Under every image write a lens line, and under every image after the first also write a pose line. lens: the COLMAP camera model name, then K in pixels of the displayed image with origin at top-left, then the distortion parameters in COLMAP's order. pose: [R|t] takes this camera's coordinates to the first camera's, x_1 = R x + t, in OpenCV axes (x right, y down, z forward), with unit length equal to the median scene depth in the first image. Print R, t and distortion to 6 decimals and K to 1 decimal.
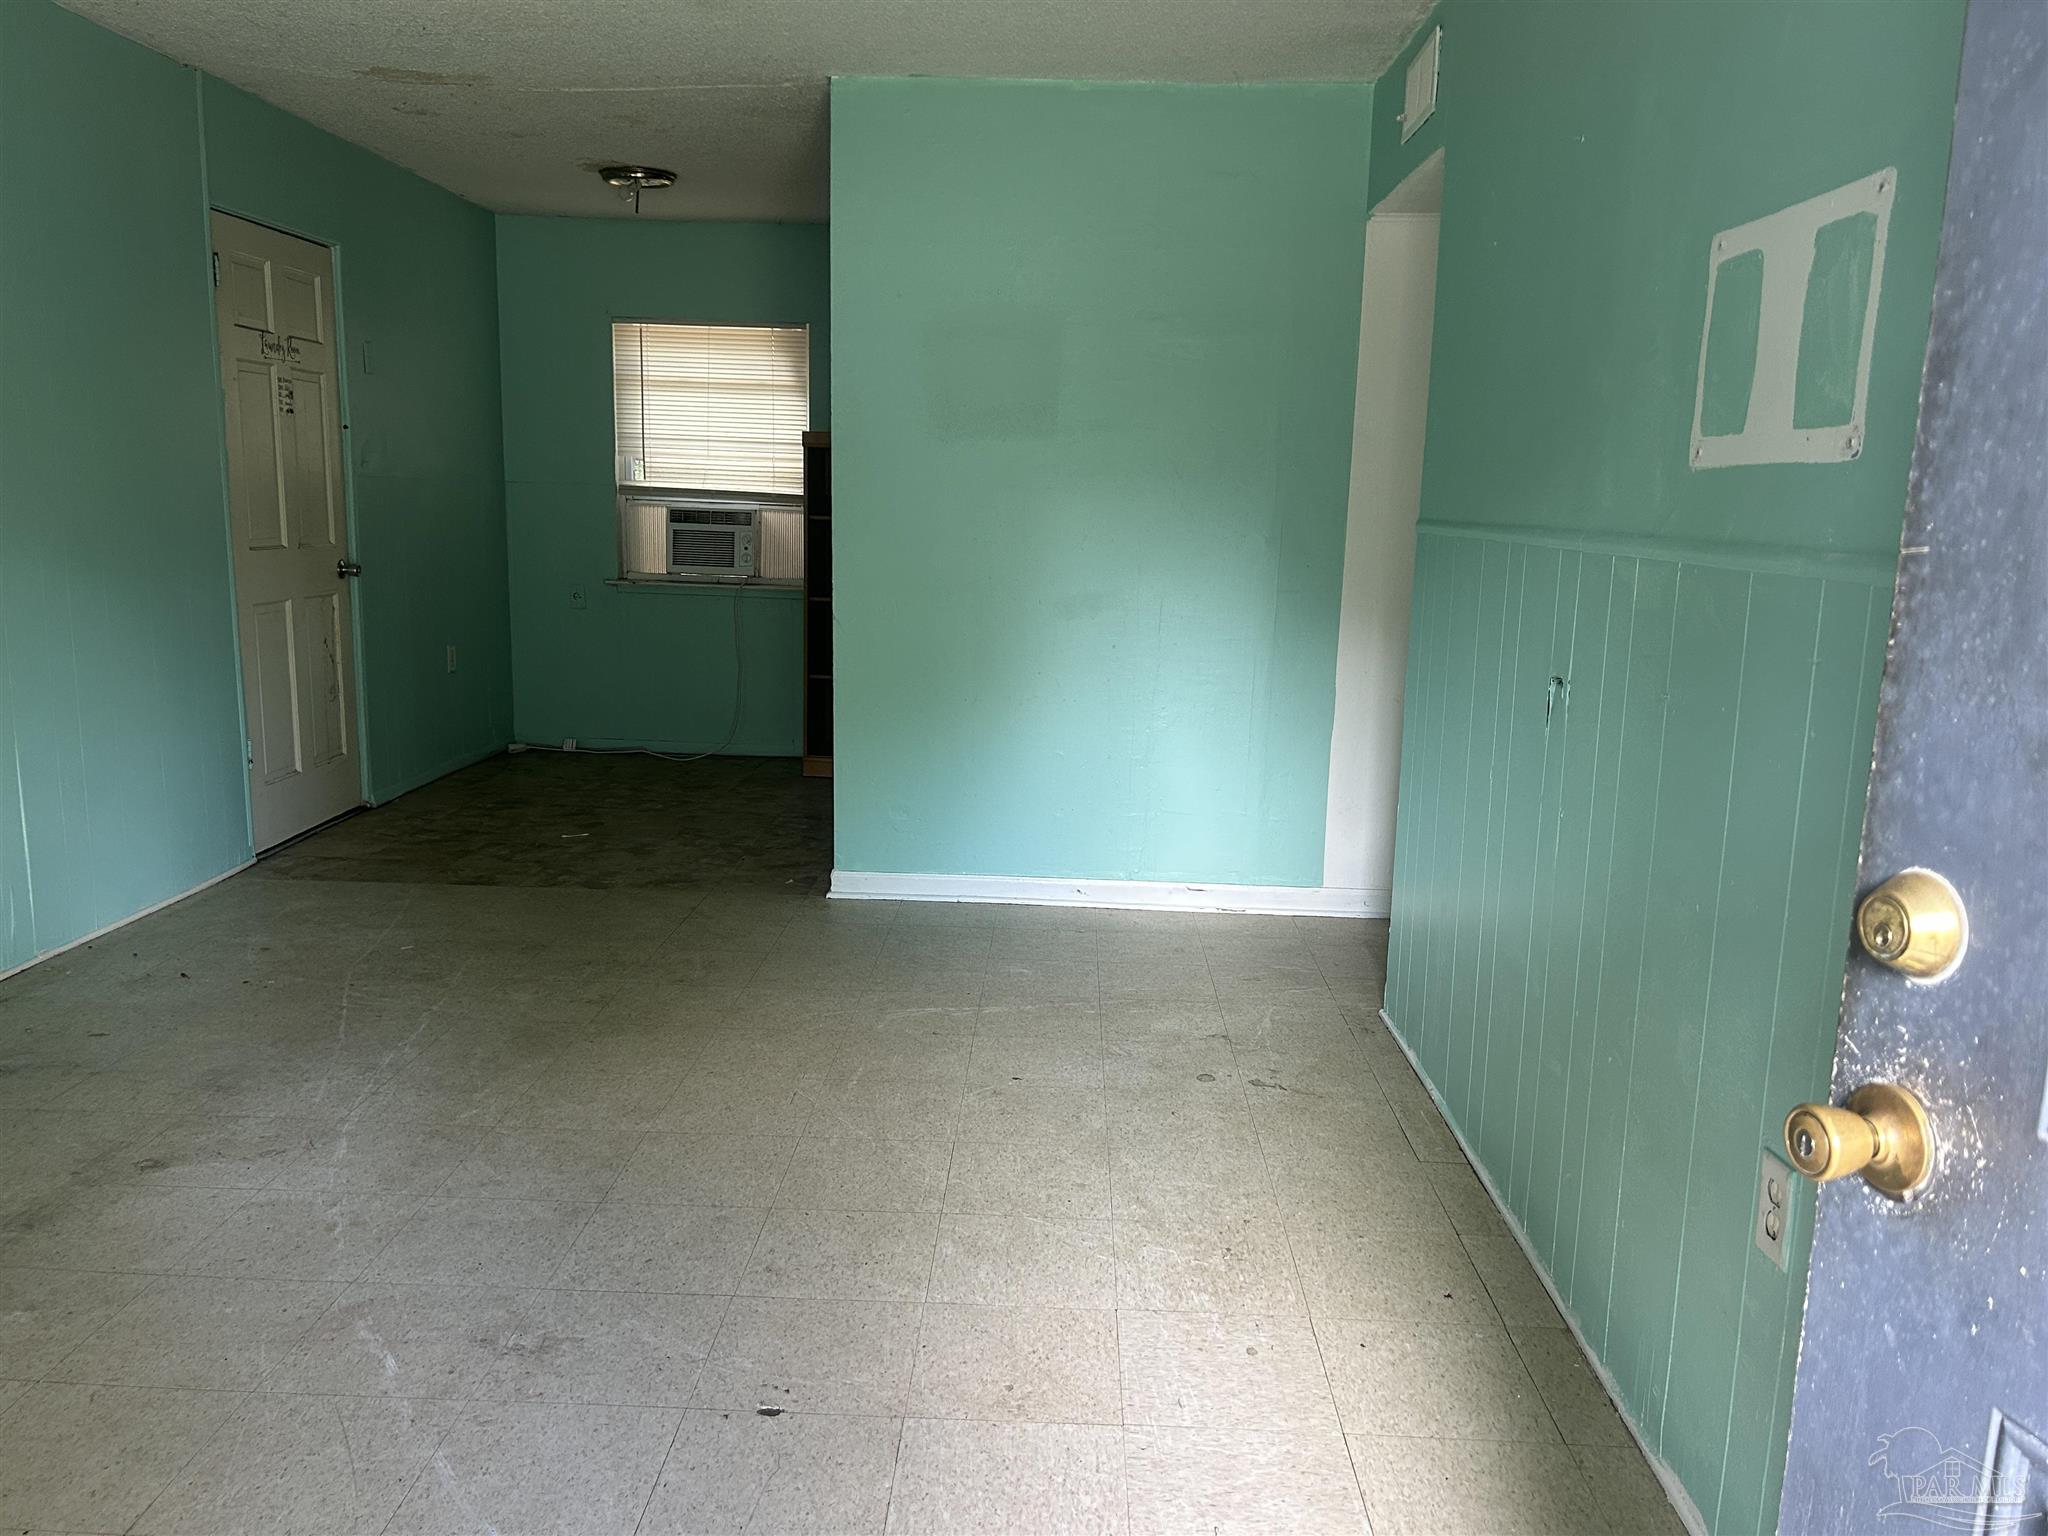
lens RADIAL K [[1541.4, 0, 1007.1], [0, 1541.4, 772.2], [0, 0, 1]] dist [0.016776, -0.011335]
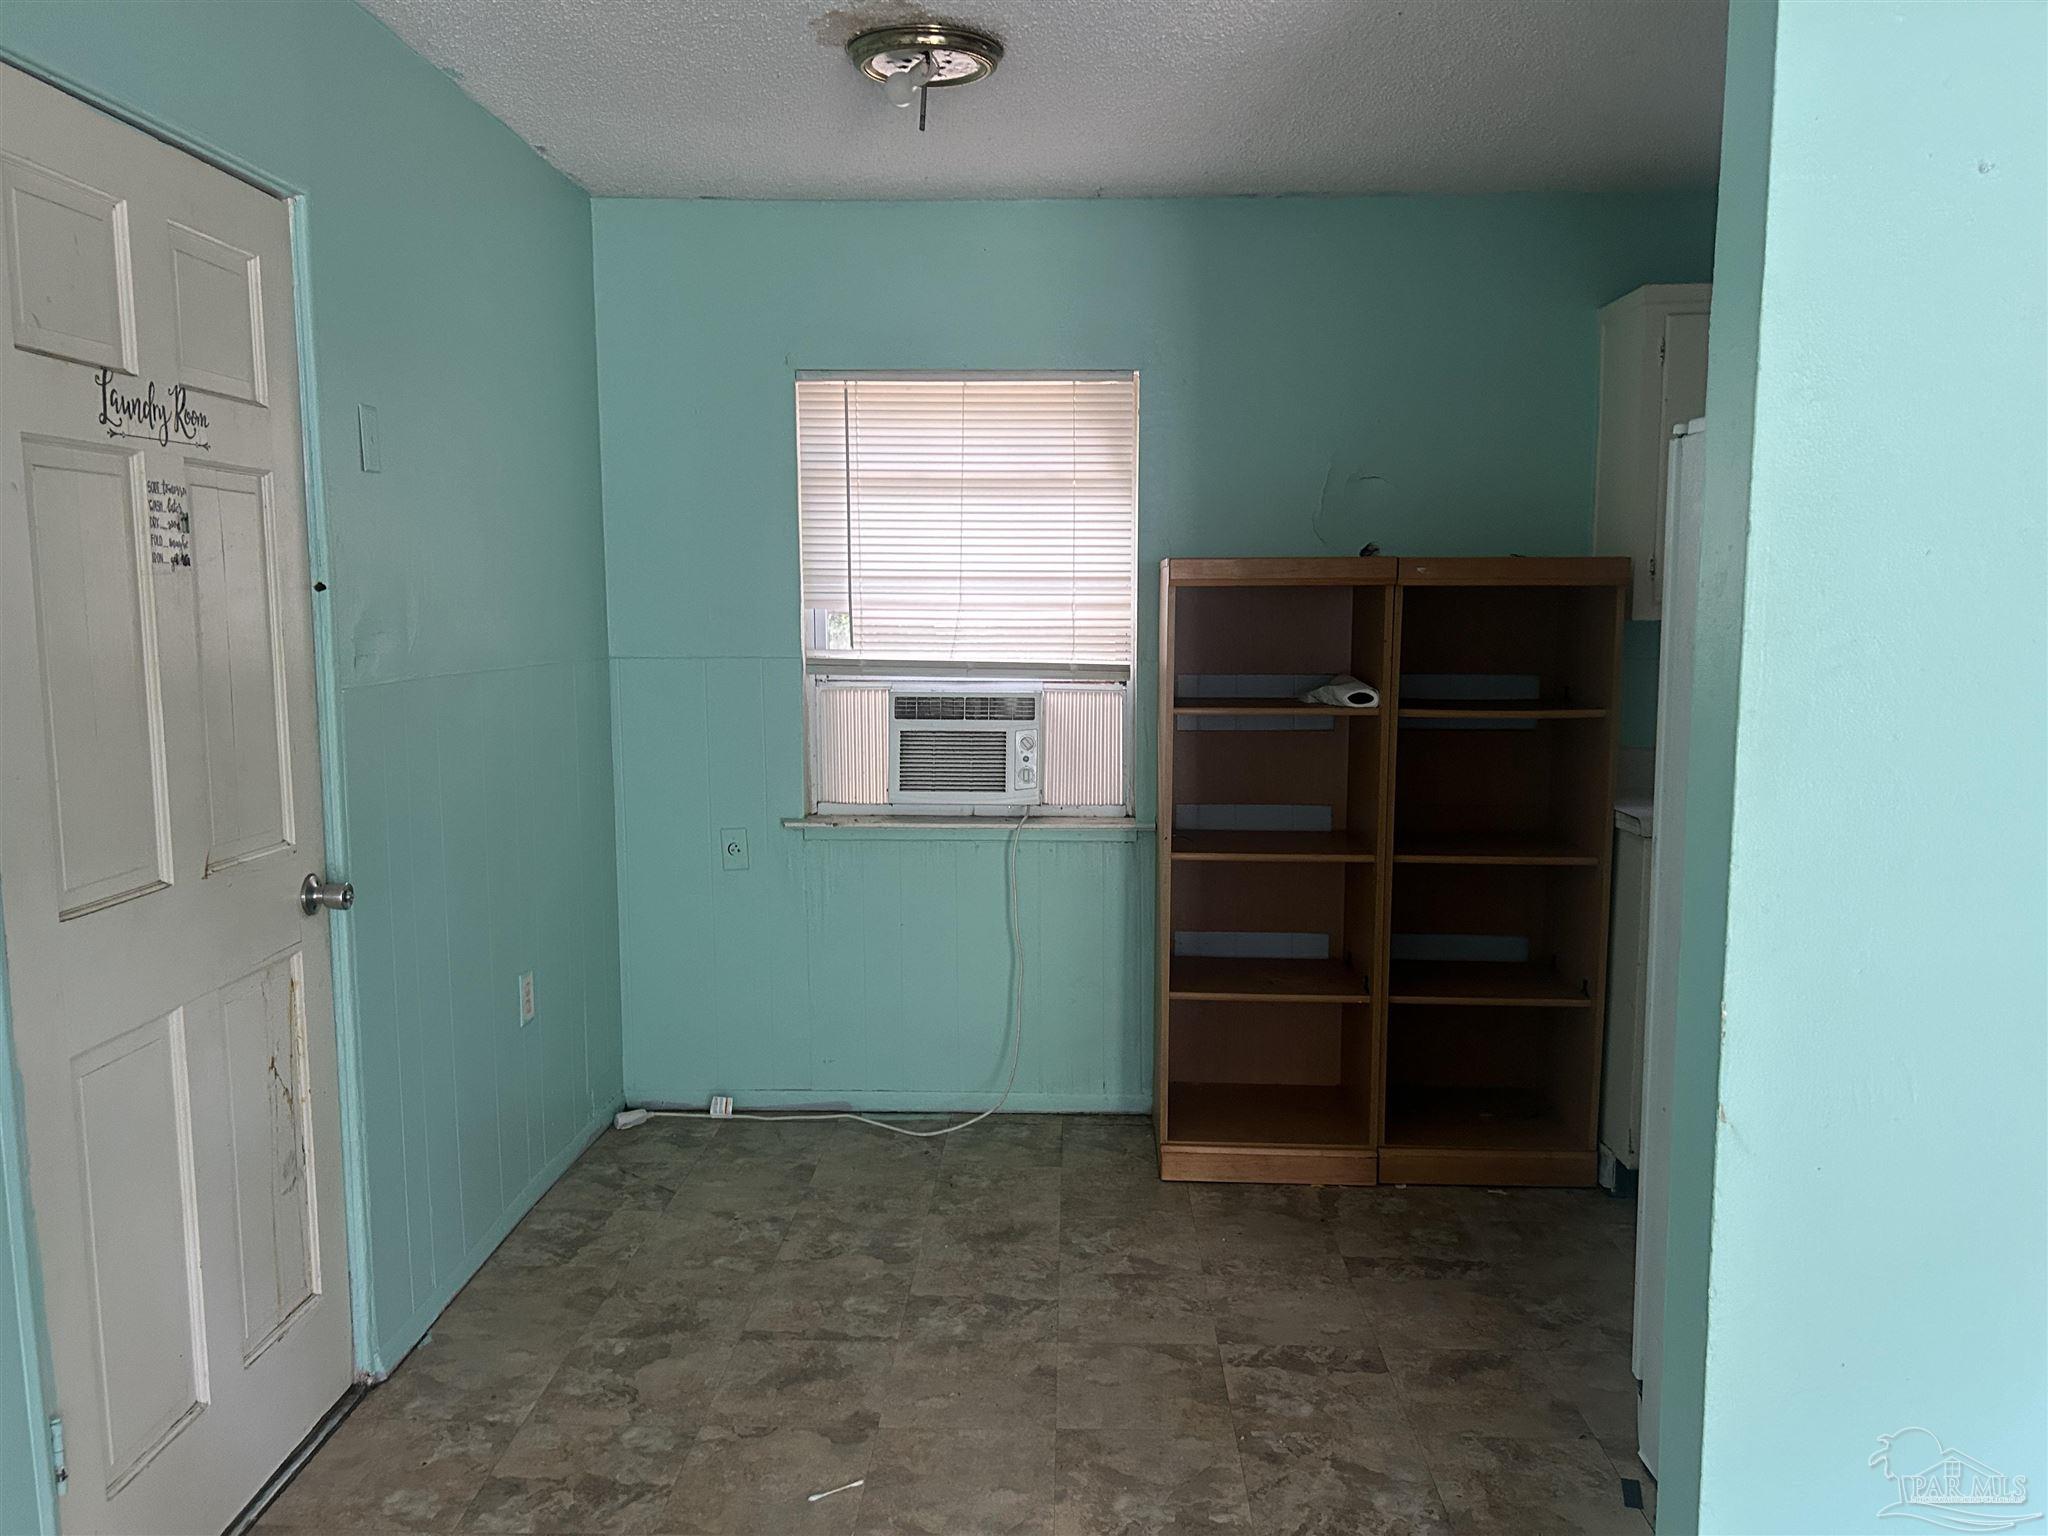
lens RADIAL K [[1541.4, 0, 1041.0], [0, 1541.4, 768.4], [0, 0, 1]] dist [0.016776, -0.011335]
pose [[0.999371, -0.029543, 0.019616, -0.178717], [0.030762, 0.997406, -0.065074, -0.106061], [-0.017642, 0.065637, 0.997688, 0.431601]]
